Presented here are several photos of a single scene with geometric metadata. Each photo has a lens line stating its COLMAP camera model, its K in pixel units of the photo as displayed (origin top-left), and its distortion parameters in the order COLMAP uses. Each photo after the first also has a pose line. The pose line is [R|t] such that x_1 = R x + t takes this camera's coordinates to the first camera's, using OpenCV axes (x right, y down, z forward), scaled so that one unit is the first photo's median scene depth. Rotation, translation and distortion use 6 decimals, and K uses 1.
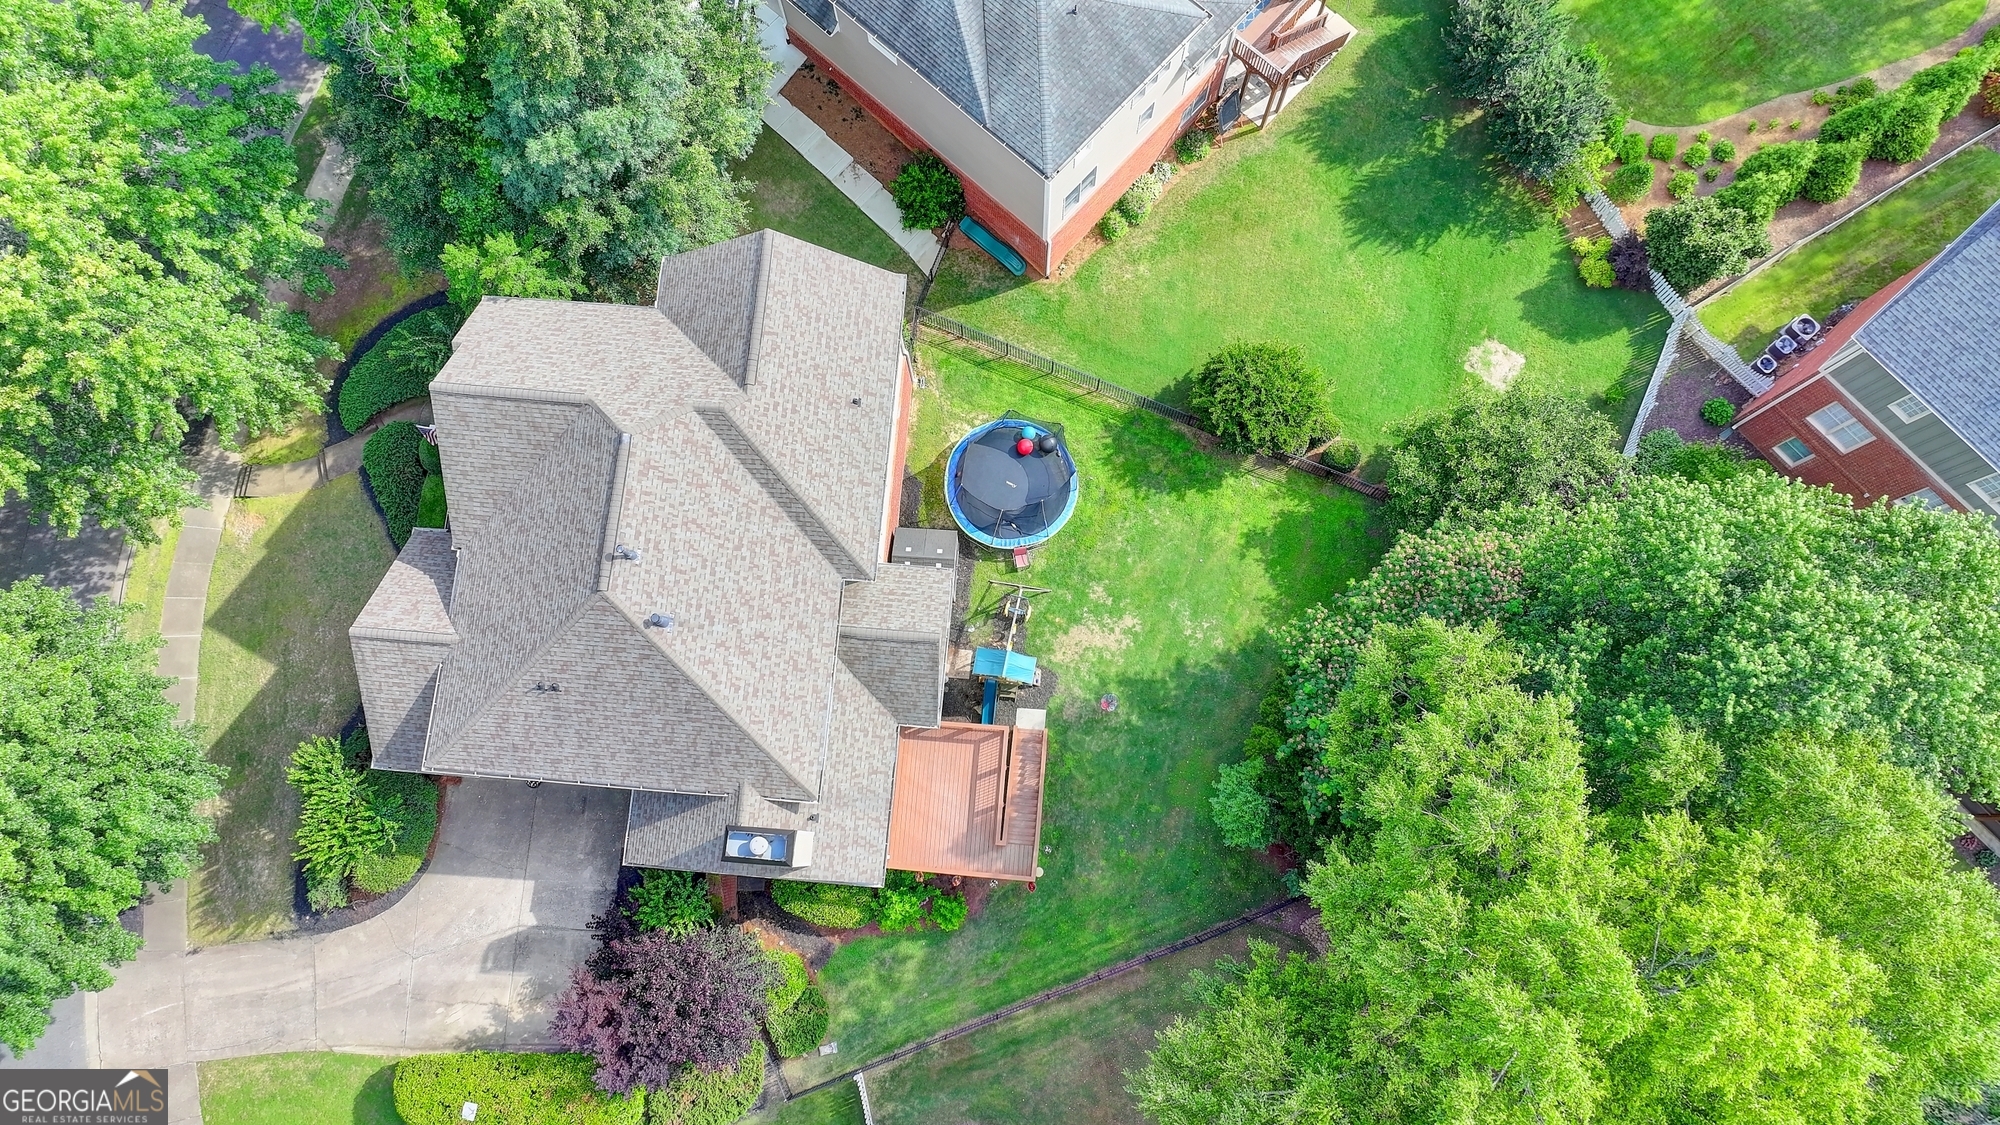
lens RADIAL K [[1405.4, 0, 1008.0], [0, 1405.4, 553.6], [0, 0, 1]] dist [-0.002921, 0.020040]
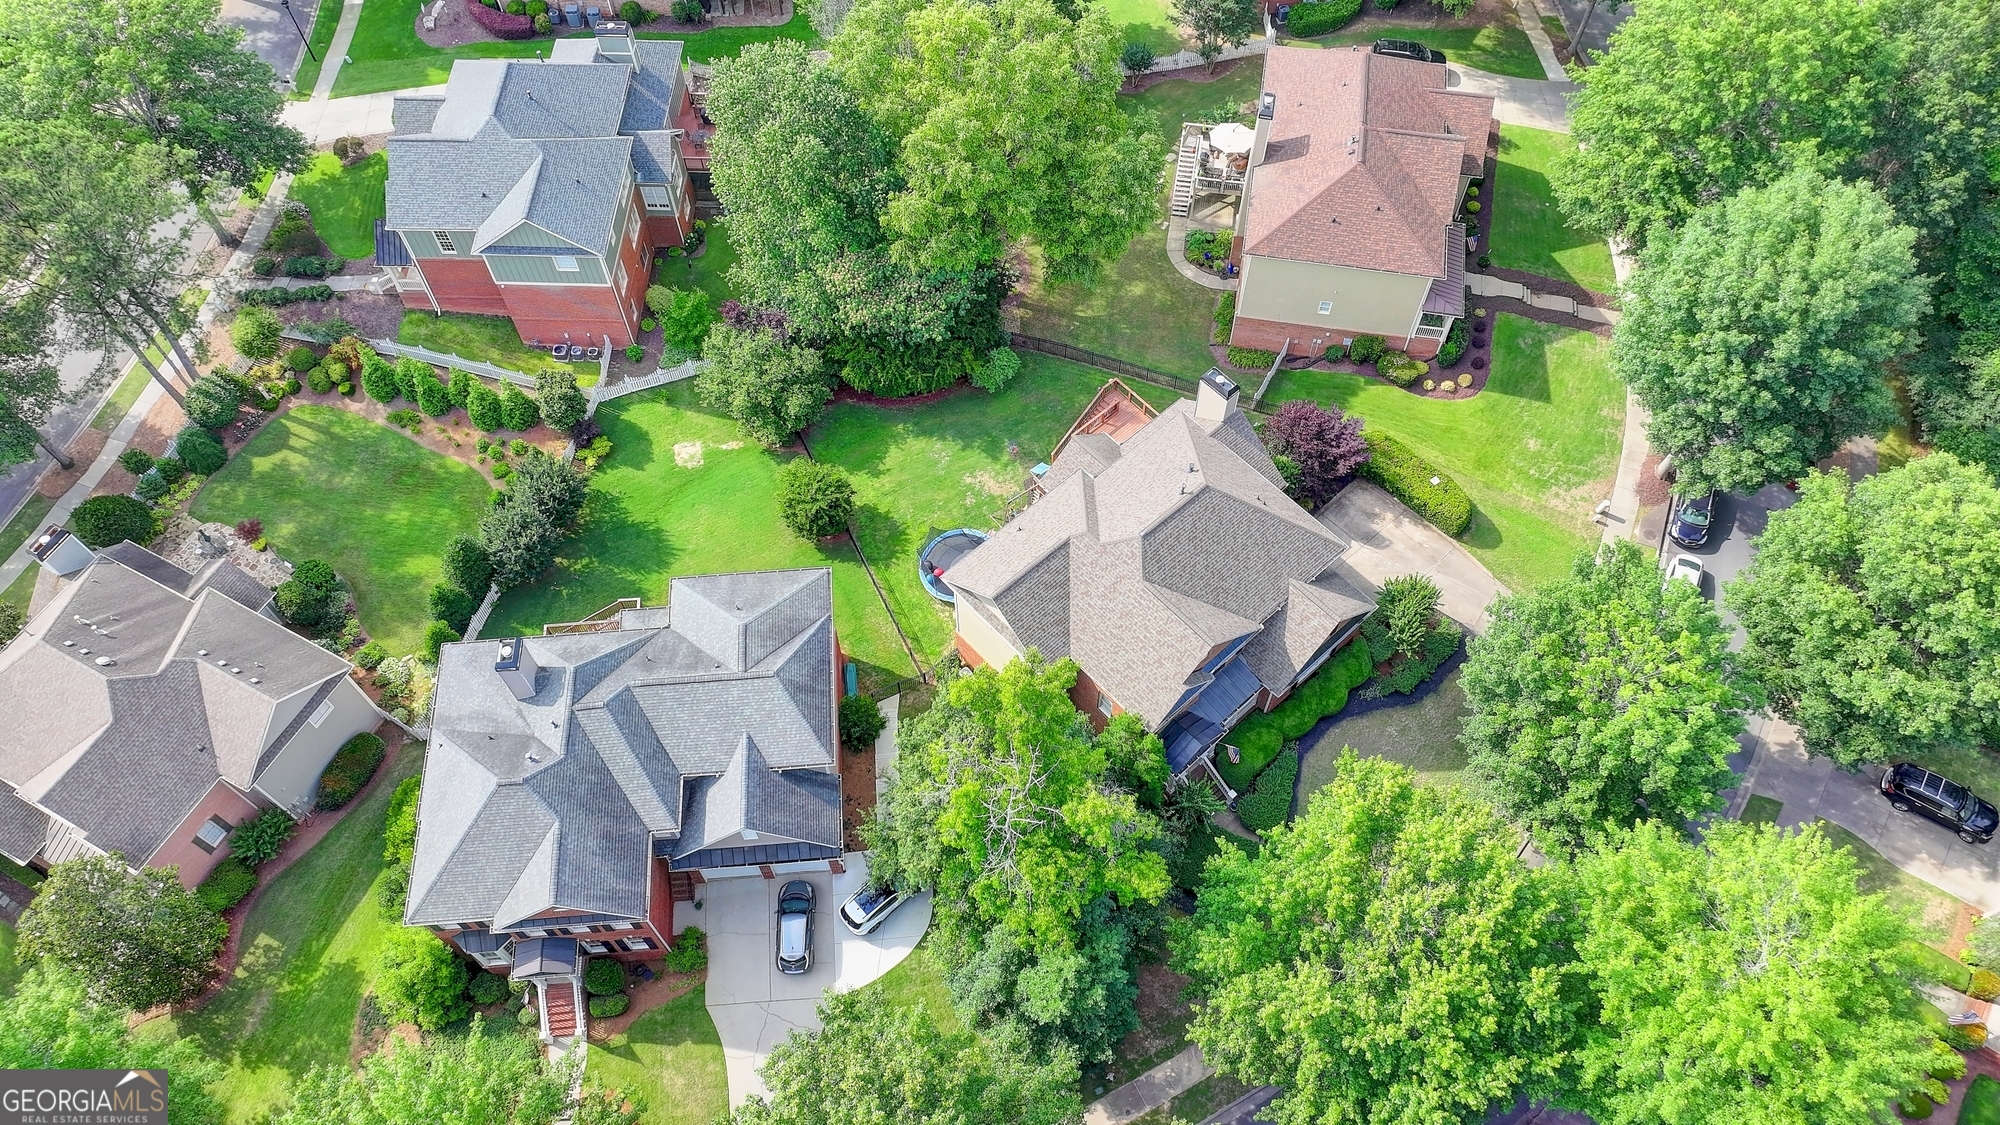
lens RADIAL K [[1405.4, 0, 1018.2], [0, 1405.4, 554.6], [0, 0, 1]] dist [-0.002921, 0.020040]
pose [[-0.733995, -0.575178, 0.361139, -0.642328], [0.666169, -0.506253, 0.547656, -0.916950], [-0.132172, 0.642557, 0.754753, -0.209258]]
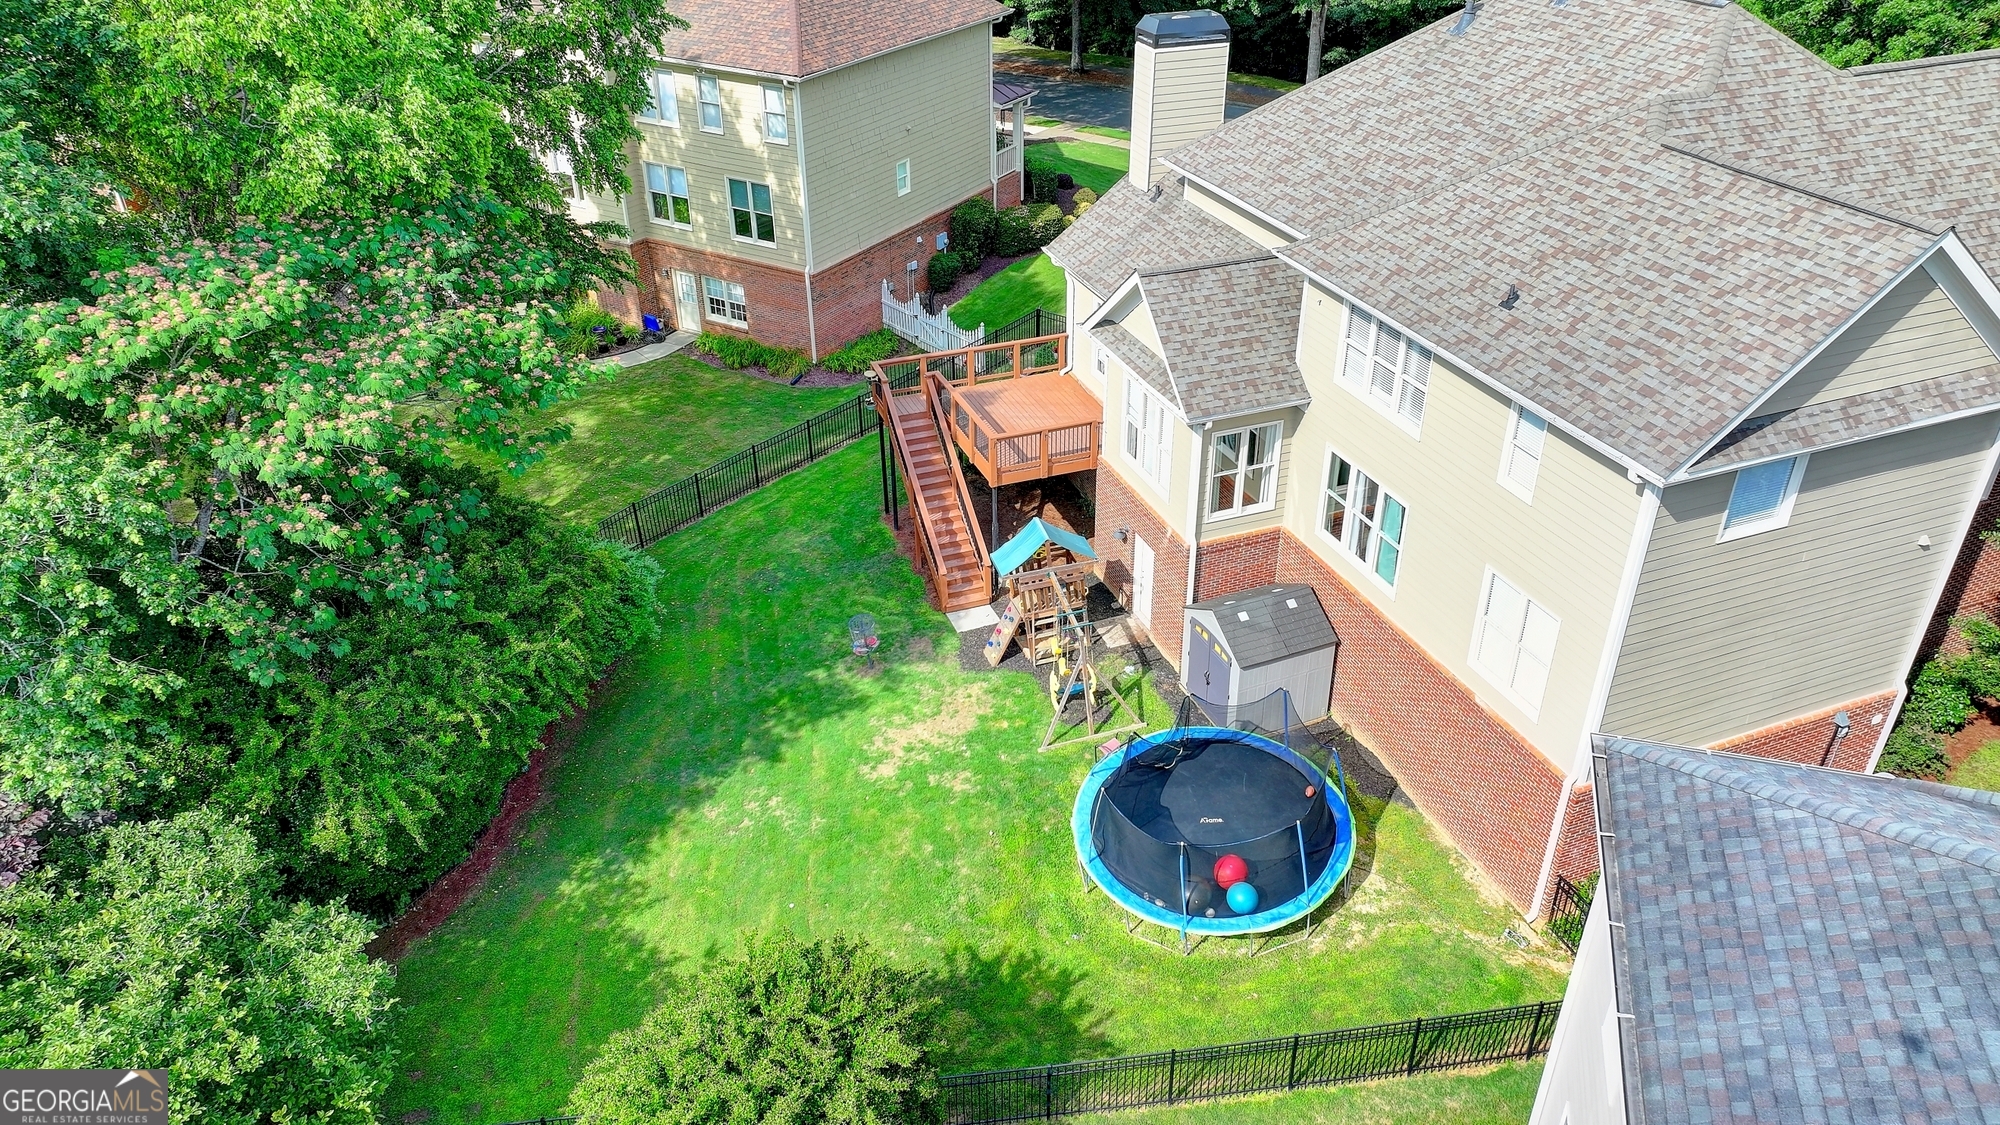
lens RADIAL K [[1405.4, 0, 1008.0], [0, 1405.4, 554.4], [0, 0, 1]] dist [-0.002921, 0.020040]
pose [[-0.896838, 0.242207, -0.370158, 0.238506], [-0.429789, -0.279036, 0.858732, -0.439696], [0.104704, 0.929233, 0.354348, 0.785011]]
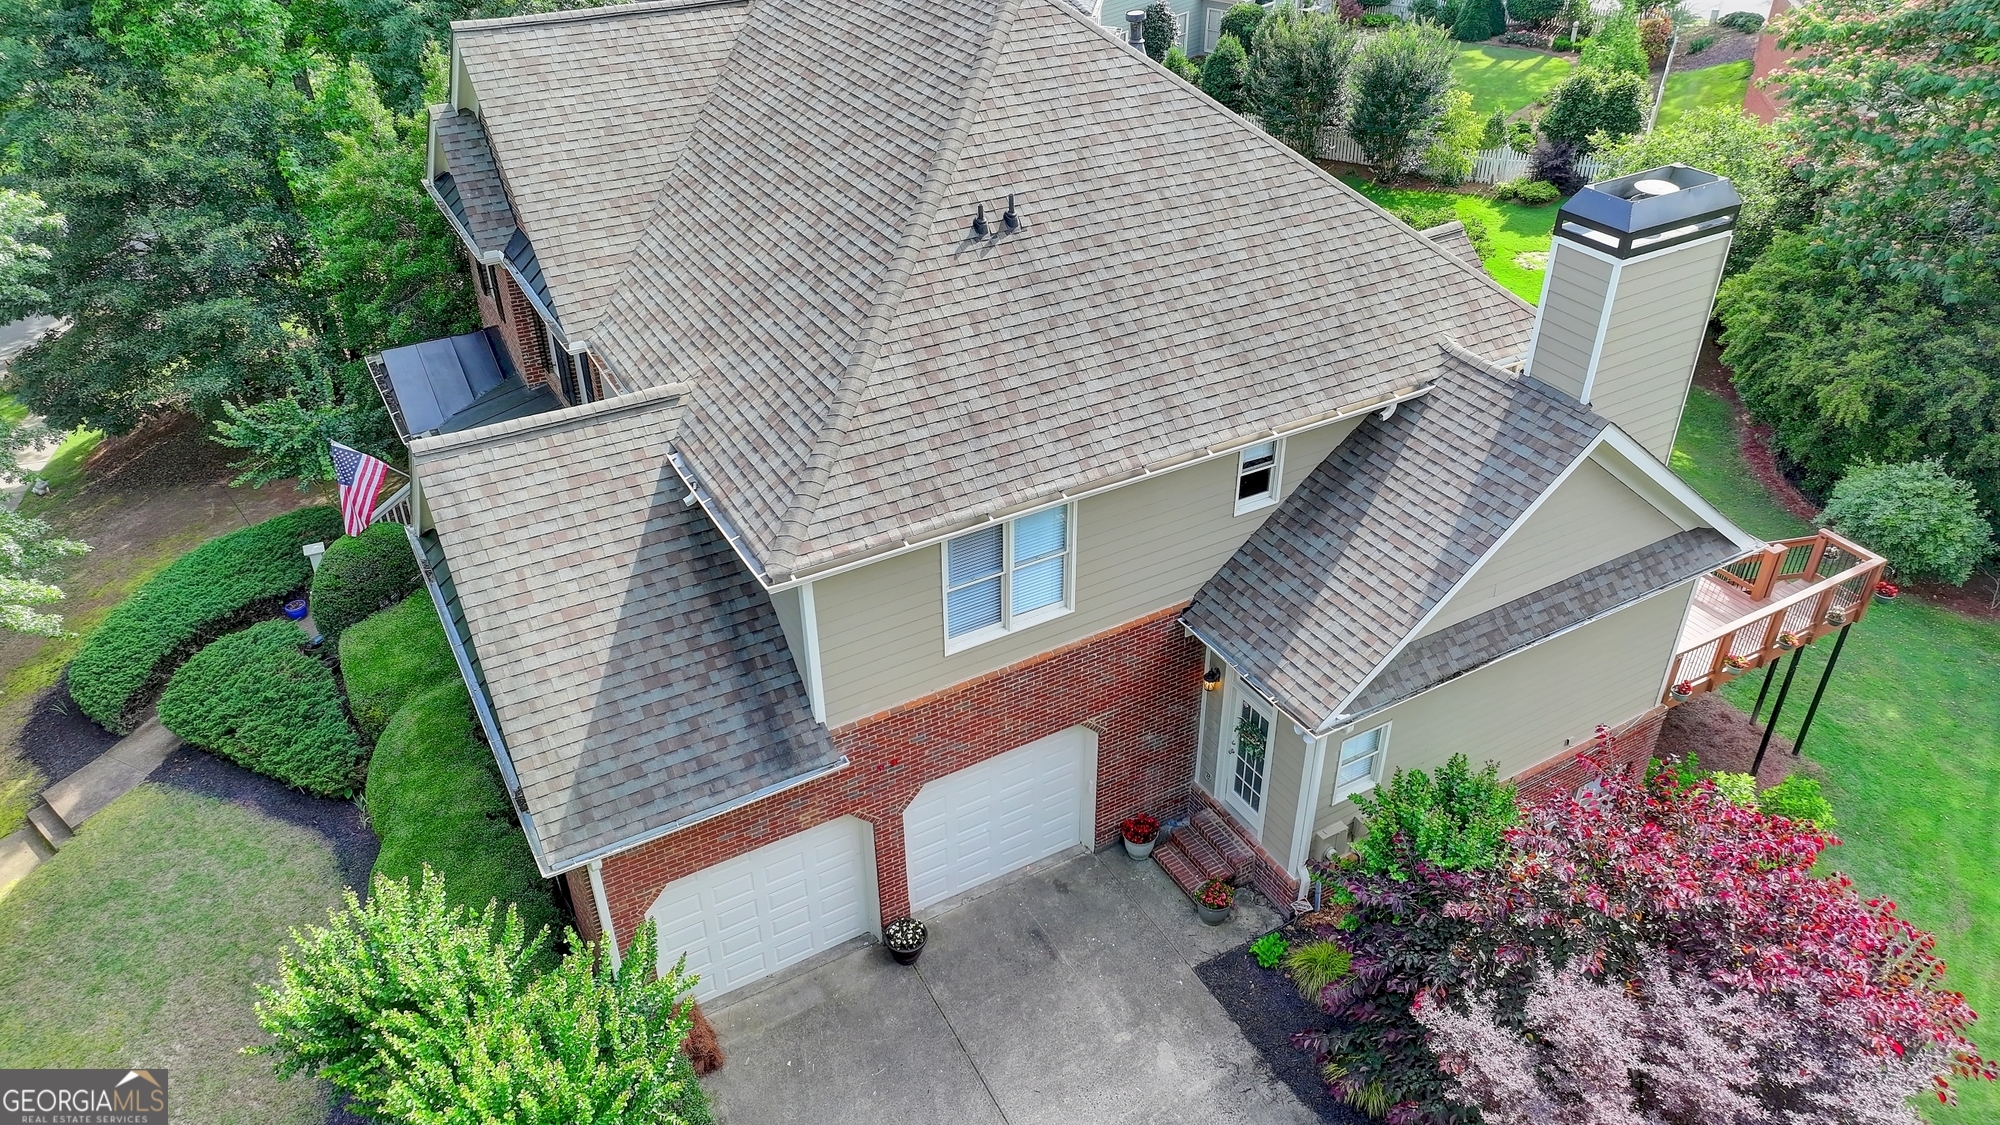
lens RADIAL K [[1405.4, 0, 1011.8], [0, 1405.4, 558.8], [0, 0, 1]] dist [-0.002921, 0.020040]
pose [[0.822395, -0.307551, 0.478621, -0.454352], [0.556272, 0.611082, -0.563152, 0.321880], [-0.119279, 0.729377, 0.673633, 0.651368]]
